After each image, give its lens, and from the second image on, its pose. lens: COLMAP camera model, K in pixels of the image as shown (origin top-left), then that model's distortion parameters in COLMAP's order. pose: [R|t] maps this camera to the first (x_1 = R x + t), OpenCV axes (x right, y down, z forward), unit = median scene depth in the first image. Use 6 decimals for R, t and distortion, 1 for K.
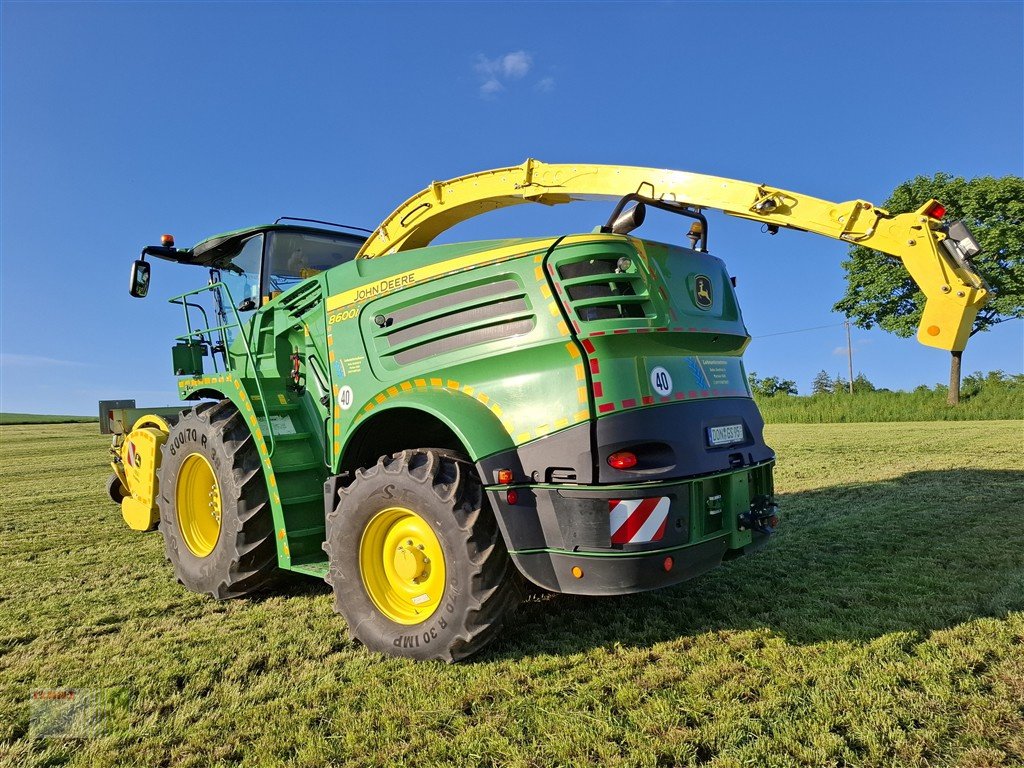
lens RADIAL K [[717.8, 0, 512.0], [0, 717.8, 384.0], [0, 0, 1]] dist [0.140455, -0.188889]
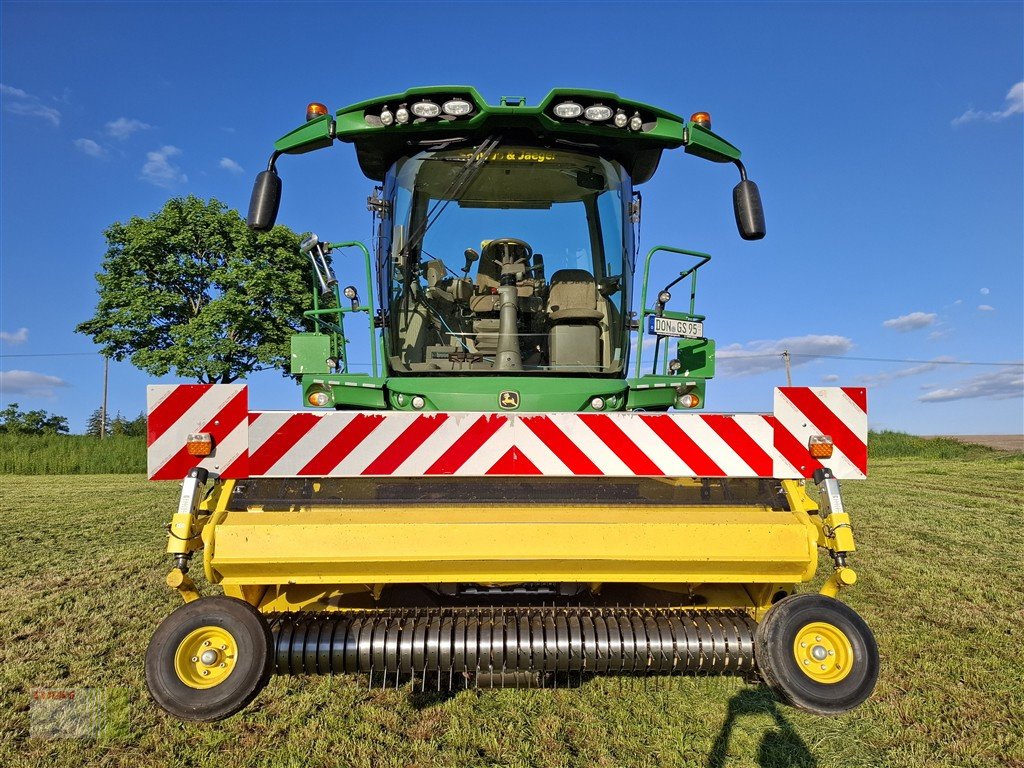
lens RADIAL K [[715.4, 0, 519.6], [0, 715.4, 377.7], [0, 0, 1]] dist [0.142335, -0.174663]
pose [[-0.720962, 0.079944, 0.688348, -1.017281], [0.012129, 0.994627, -0.102811, 0.076839], [-0.692869, -0.065774, -0.718058, 2.056625]]
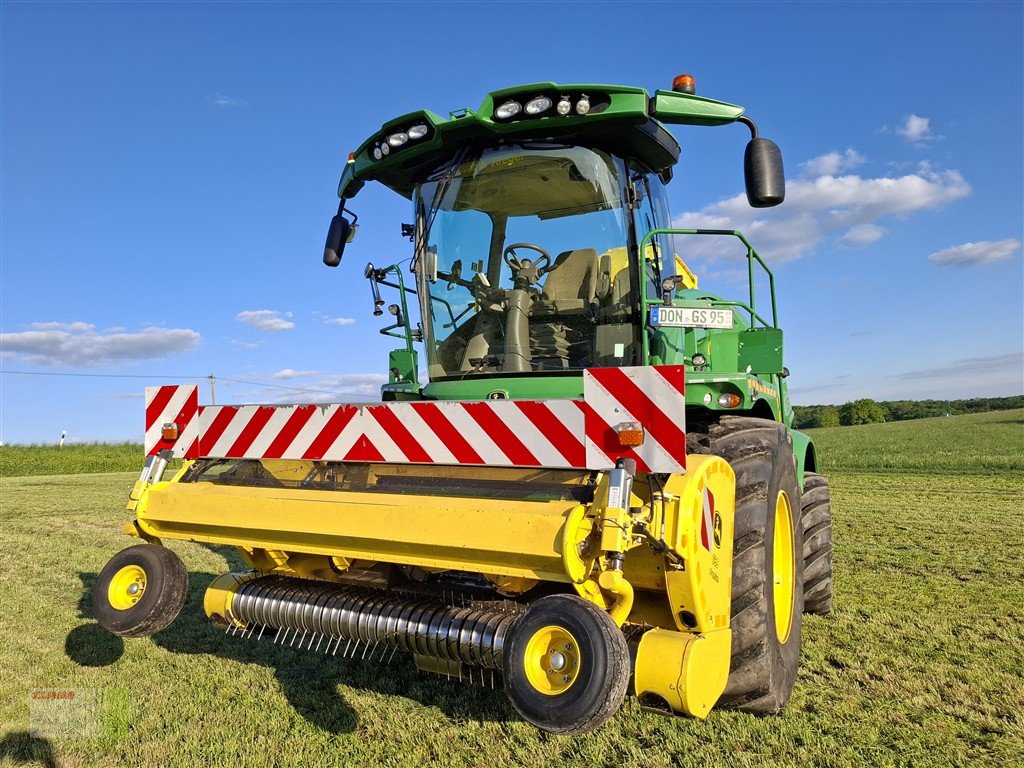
lens RADIAL K [[712.9, 0, 524.8], [0, 712.9, 380.5], [0, 0, 1]] dist [0.130532, -0.160630]
pose [[-0.274862, 0.123855, 0.953473, -1.233654], [-0.022050, 0.990596, -0.135034, 0.105126], [-0.961231, -0.058139, -0.269546, 1.699398]]
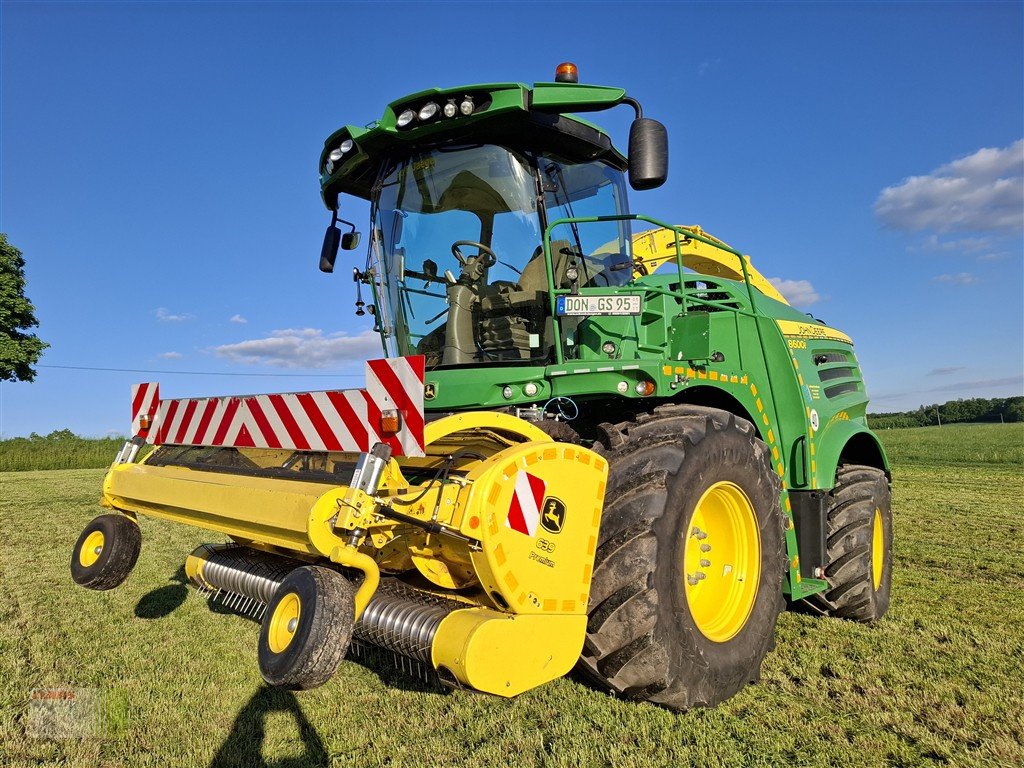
lens RADIAL K [[715.4, 0, 519.6], [0, 715.4, 377.7], [0, 0, 1]] dist [0.142335, -0.174663]
pose [[-0.007062, 0.120697, 0.992664, -1.305687], [-0.035761, 0.992024, -0.120874, 0.102705], [-0.999335, -0.036353, -0.002690, 1.415935]]
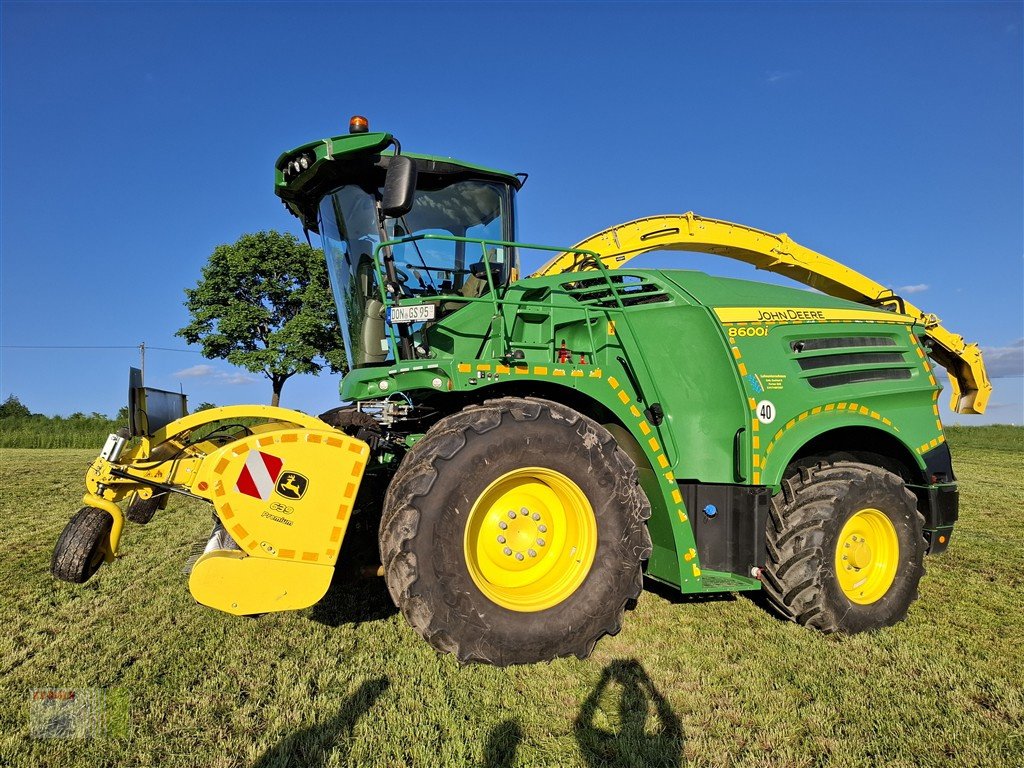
lens RADIAL K [[717.8, 0, 512.0], [0, 717.8, 384.0], [0, 0, 1]] dist [0.140455, -0.188889]
pose [[0.452852, 0.089731, 0.887059, -1.291992], [-0.066291, 0.995557, -0.066865, 0.071119], [-0.889118, -0.028524, 0.456789, 0.822339]]
